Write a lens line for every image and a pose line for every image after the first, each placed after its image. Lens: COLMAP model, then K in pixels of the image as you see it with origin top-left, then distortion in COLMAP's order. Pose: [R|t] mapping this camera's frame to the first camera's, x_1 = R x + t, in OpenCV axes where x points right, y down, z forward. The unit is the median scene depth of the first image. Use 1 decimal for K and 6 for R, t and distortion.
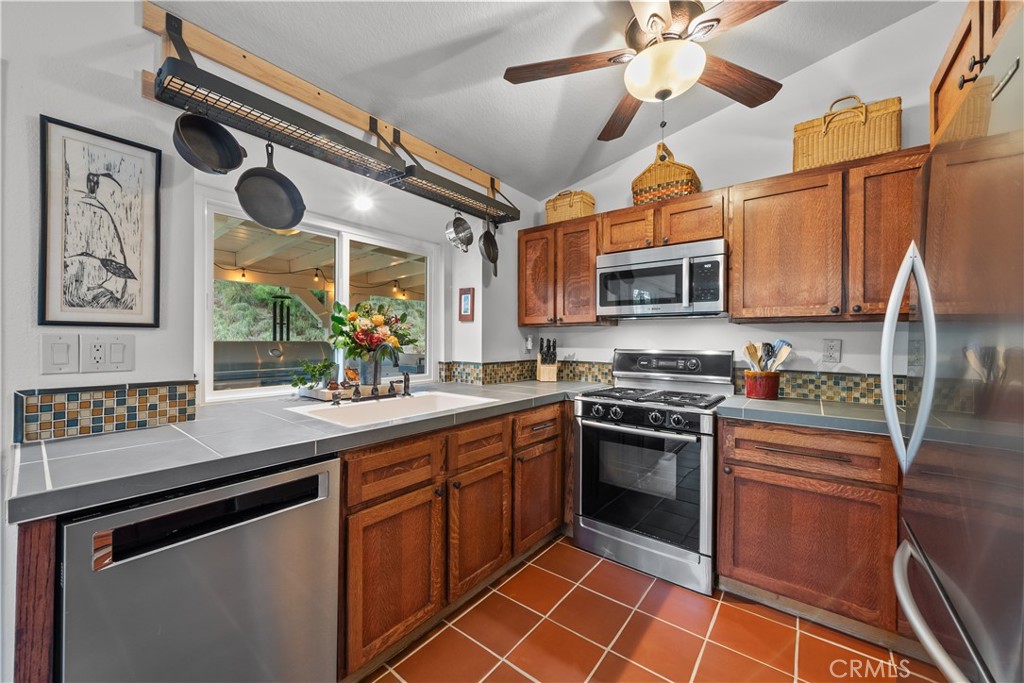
lens RADIAL K [[393.5, 0, 504.1], [0, 393.5, 340.9], [0, 0, 1]] dist [-0.002913, 0.000052]
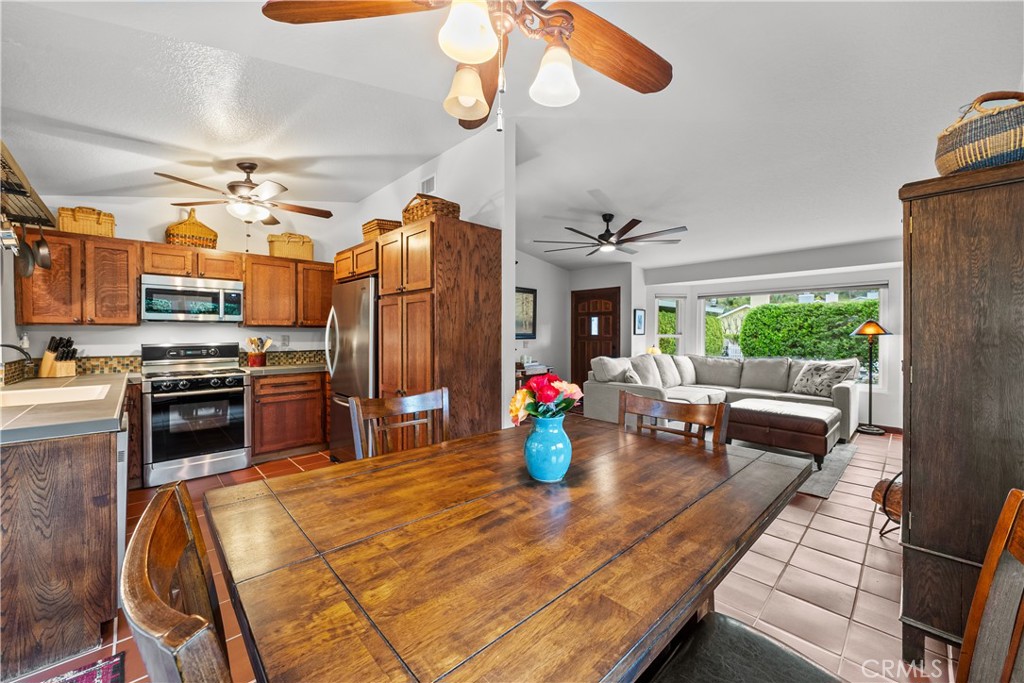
lens RADIAL K [[393.5, 0, 509.4], [0, 393.5, 335.4], [0, 0, 1]] dist [-0.002913, 0.000052]
pose [[0.146203, -0.011819, 0.989184, -1.082144], [0.005417, 0.999923, 0.011147, -0.021800], [-0.989240, 0.003729, 0.146255, -0.507821]]
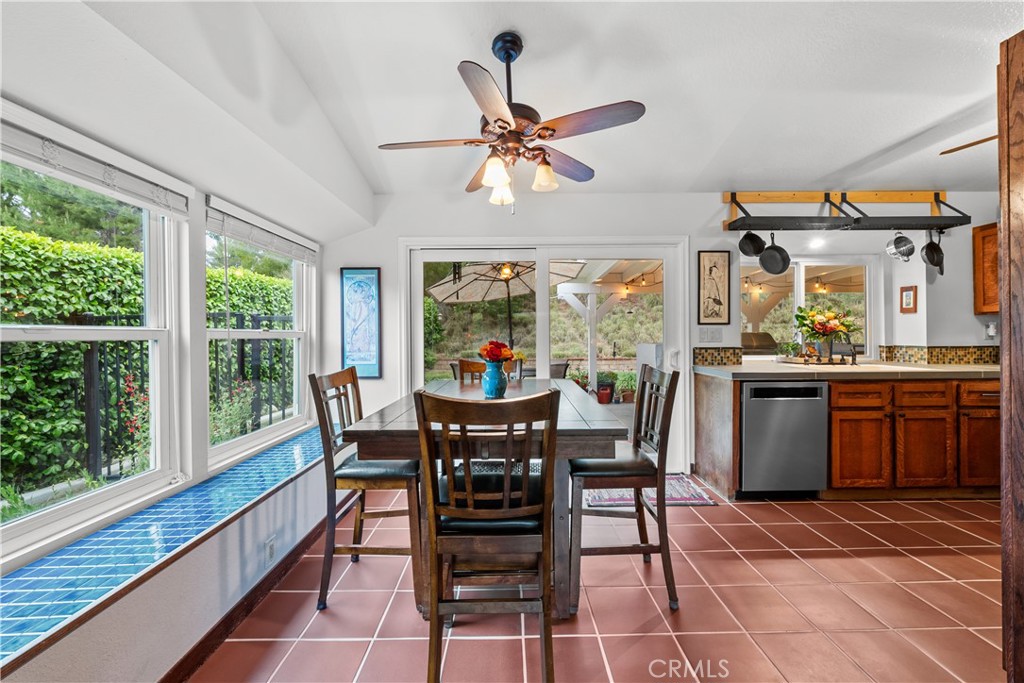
lens RADIAL K [[393.5, 0, 519.0], [0, 393.5, 334.8], [0, 0, 1]] dist [-0.002913, 0.000052]
pose [[0.638320, -0.011466, -0.769686, 0.095335], [0.008490, 0.999933, -0.007855, 0.024337], [0.769725, -0.001521, 0.638374, -0.984288]]
